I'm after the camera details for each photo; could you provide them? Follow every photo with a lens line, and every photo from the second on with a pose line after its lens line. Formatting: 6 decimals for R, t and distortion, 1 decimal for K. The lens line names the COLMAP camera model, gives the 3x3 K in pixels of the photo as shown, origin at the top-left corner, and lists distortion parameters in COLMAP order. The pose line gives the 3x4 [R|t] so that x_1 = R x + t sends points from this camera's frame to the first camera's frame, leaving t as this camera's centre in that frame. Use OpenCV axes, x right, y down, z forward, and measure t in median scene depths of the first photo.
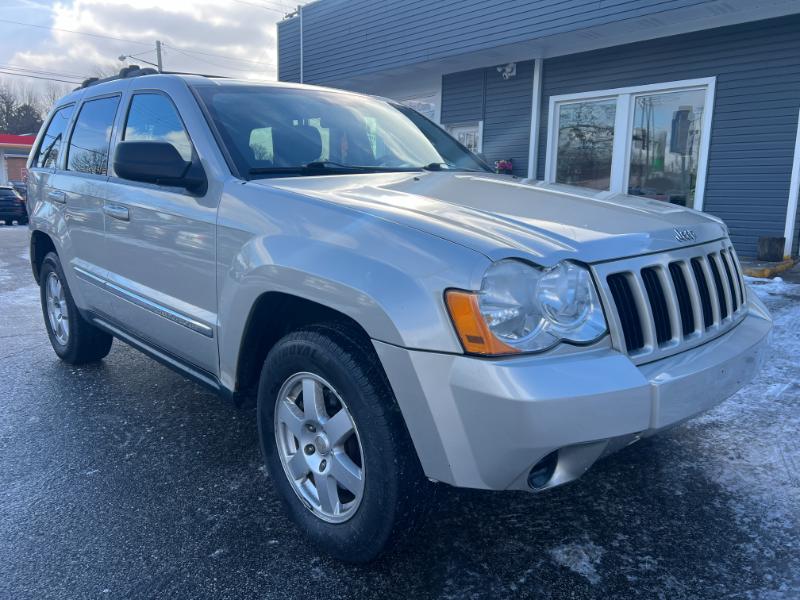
lens RADIAL K [[603.8, 0, 396.1], [0, 603.8, 301.2], [0, 0, 1]] dist [0.048919, -0.054516]
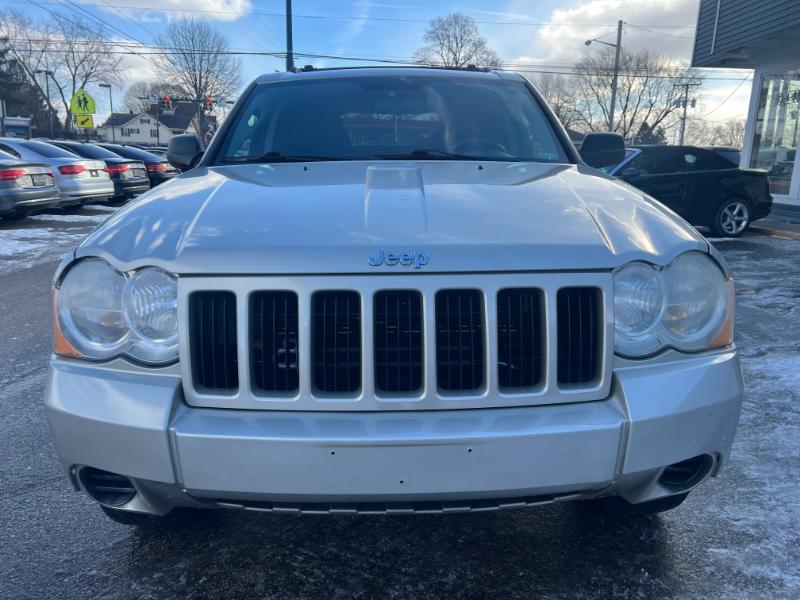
lens RADIAL K [[603.8, 0, 396.7], [0, 603.8, 297.0], [0, 0, 1]] dist [0.048919, -0.054516]
pose [[0.750247, 0.152305, -0.643376, 0.797919], [-0.137258, 0.987784, 0.073779, -0.098798], [0.646754, 0.032956, 0.761987, 0.394313]]
